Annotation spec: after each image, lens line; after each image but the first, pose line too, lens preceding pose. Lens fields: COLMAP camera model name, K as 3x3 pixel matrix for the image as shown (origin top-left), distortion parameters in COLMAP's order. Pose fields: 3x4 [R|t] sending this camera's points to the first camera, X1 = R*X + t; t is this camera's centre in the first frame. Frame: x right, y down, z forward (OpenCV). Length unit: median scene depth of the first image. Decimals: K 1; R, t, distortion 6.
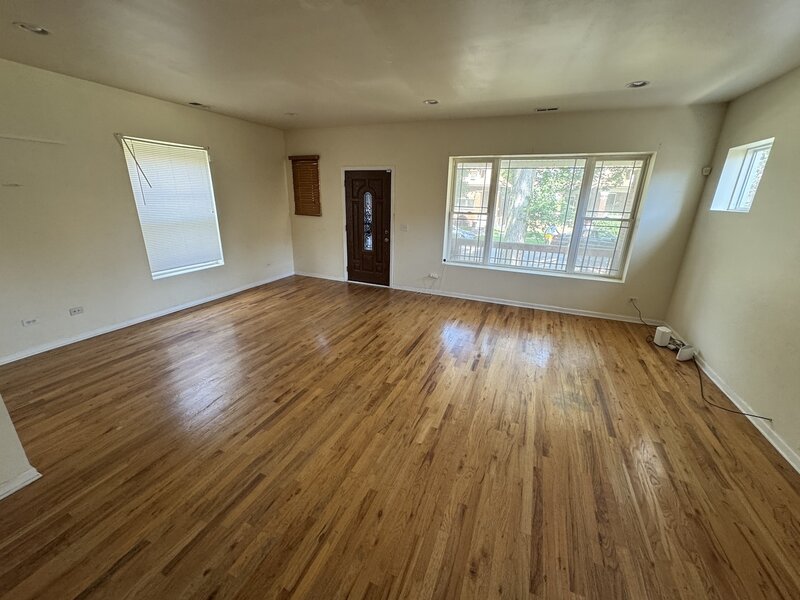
lens RADIAL K [[320.7, 0, 400.2], [0, 320.7, 297.3], [0, 0, 1]] dist [0.002305, 0.000109]
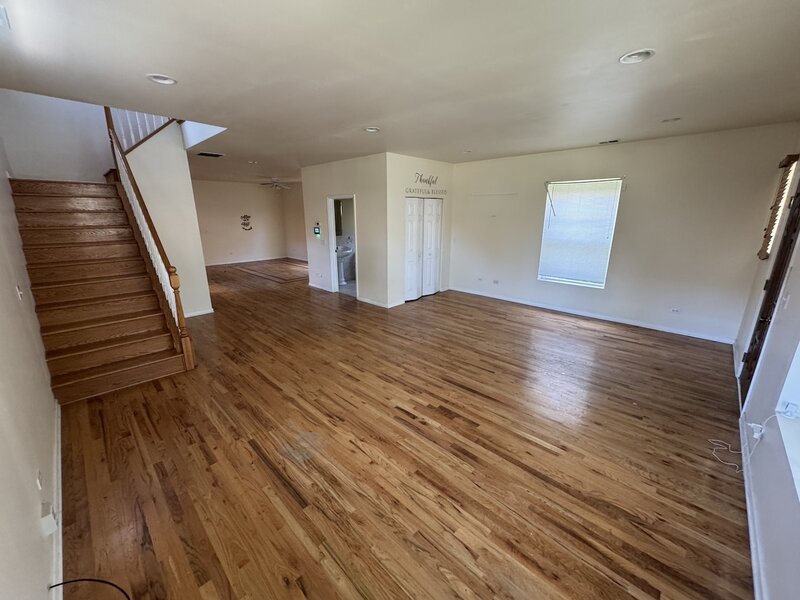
lens RADIAL K [[320.7, 0, 401.1], [0, 320.7, 302.0], [0, 0, 1]] dist [0.002305, 0.000109]
pose [[-0.358291, 0.230339, -0.904749, 0.922640], [-0.292184, 0.892741, 0.342990, -0.339526], [0.886711, 0.387244, -0.252559, 1.053182]]
